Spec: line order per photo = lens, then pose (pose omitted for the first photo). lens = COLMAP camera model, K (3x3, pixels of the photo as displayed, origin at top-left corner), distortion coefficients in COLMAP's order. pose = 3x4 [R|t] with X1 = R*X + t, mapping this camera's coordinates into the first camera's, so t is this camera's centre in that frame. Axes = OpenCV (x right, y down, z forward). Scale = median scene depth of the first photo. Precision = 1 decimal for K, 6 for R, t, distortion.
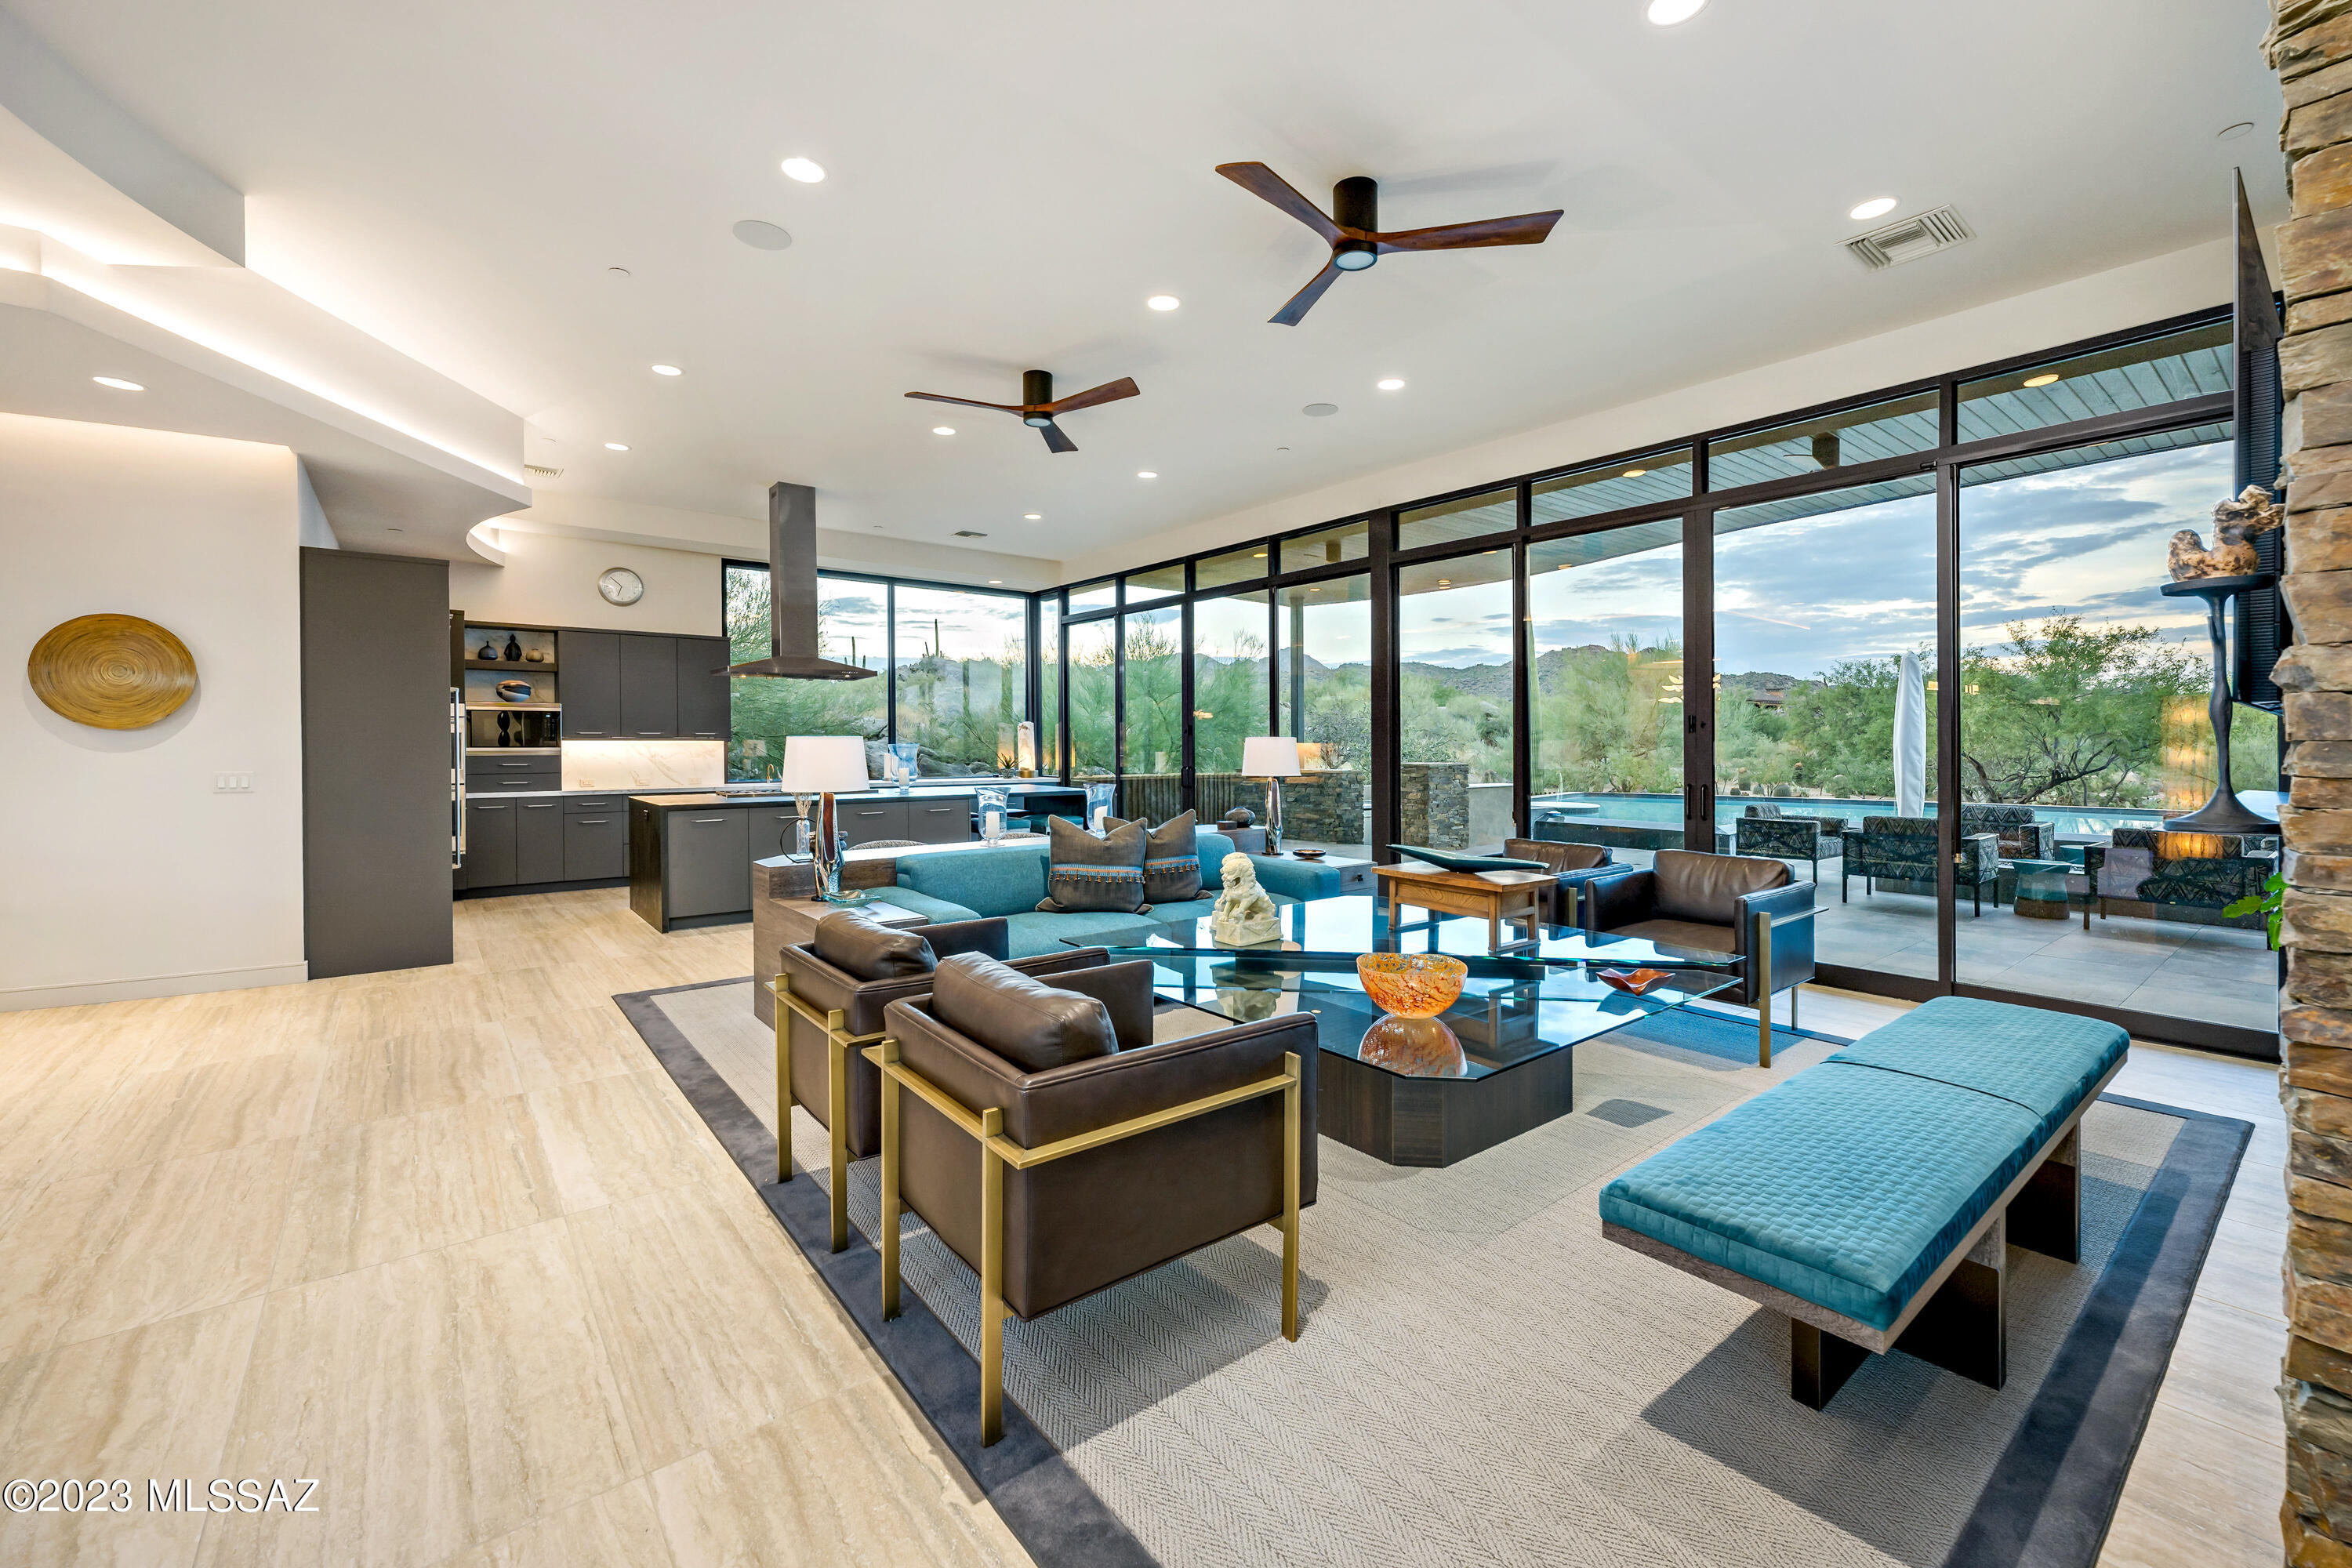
lens RADIAL K [[959.4, 0, 1168.6], [0, 959.4, 768.5], [0, 0, 1]] dist [-0.000474, 0.000107]
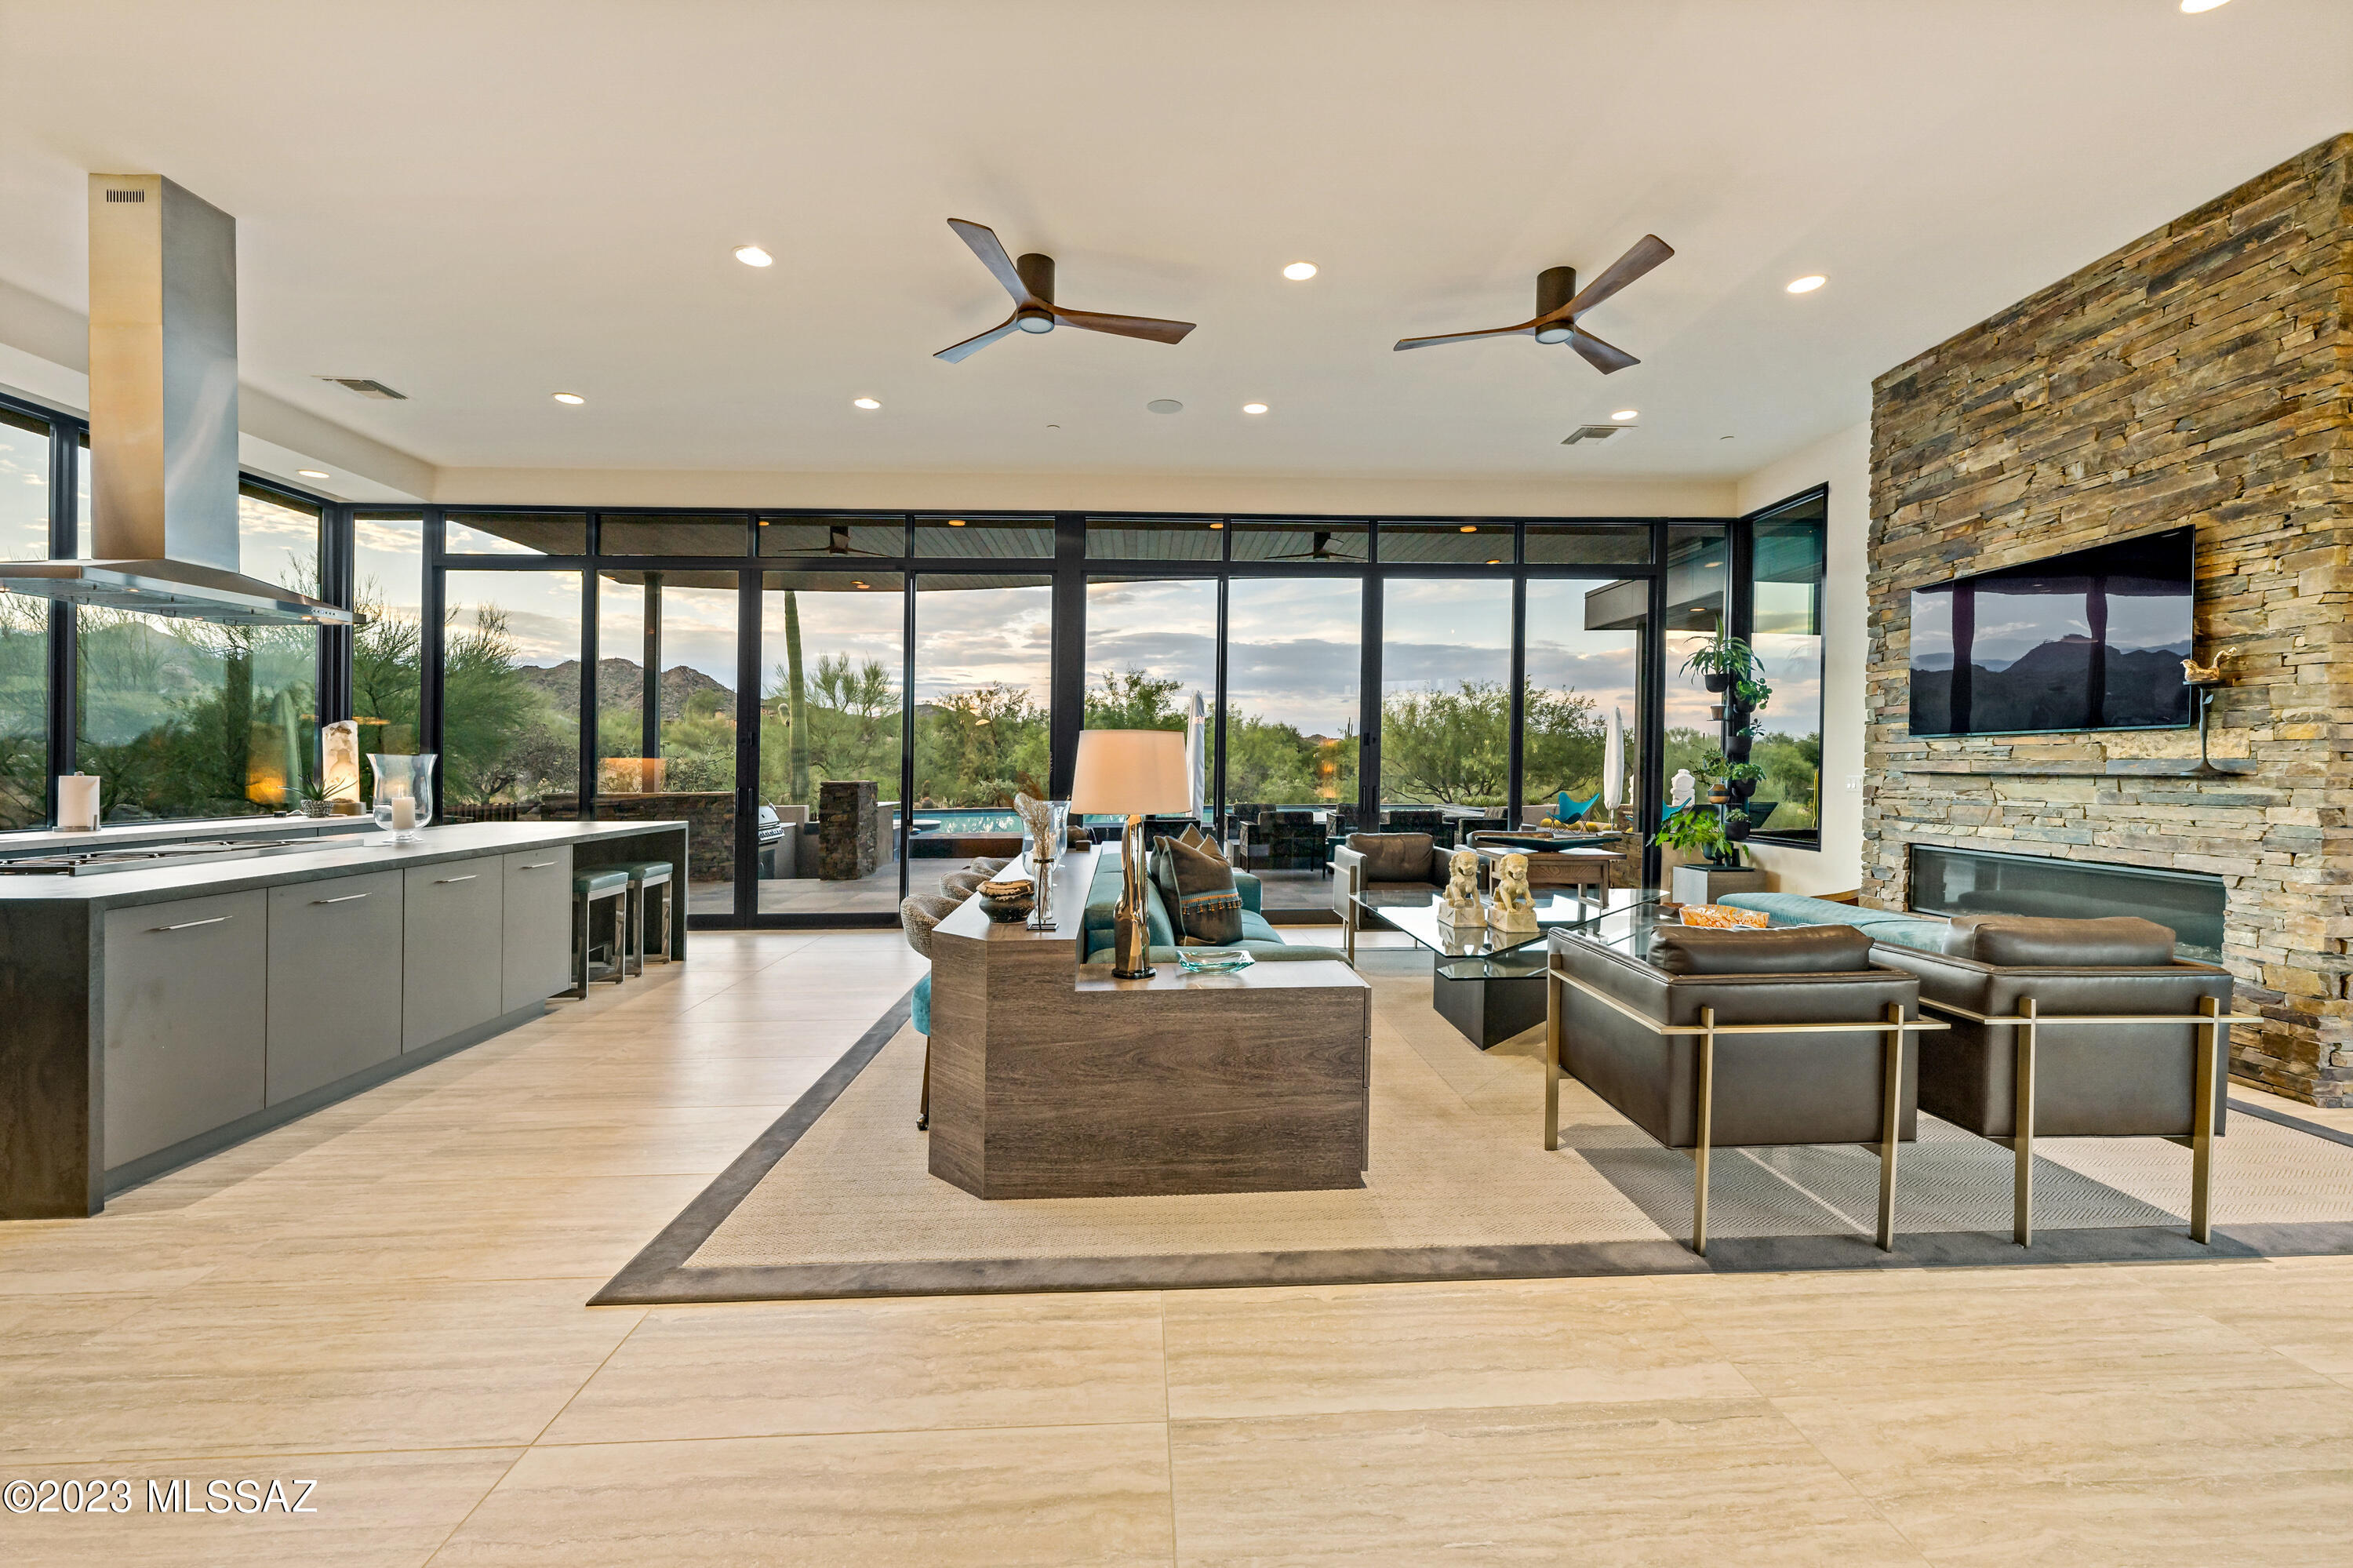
lens RADIAL K [[959.8, 0, 1201.4], [0, 959.8, 820.6], [0, 0, 1]] dist [-0.000474, 0.000107]
pose [[0.571804, -0.047411, 0.819019, -0.916676], [0.022024, 0.998856, 0.042445, -0.001657], [-0.820094, -0.006232, 0.572195, 0.598859]]
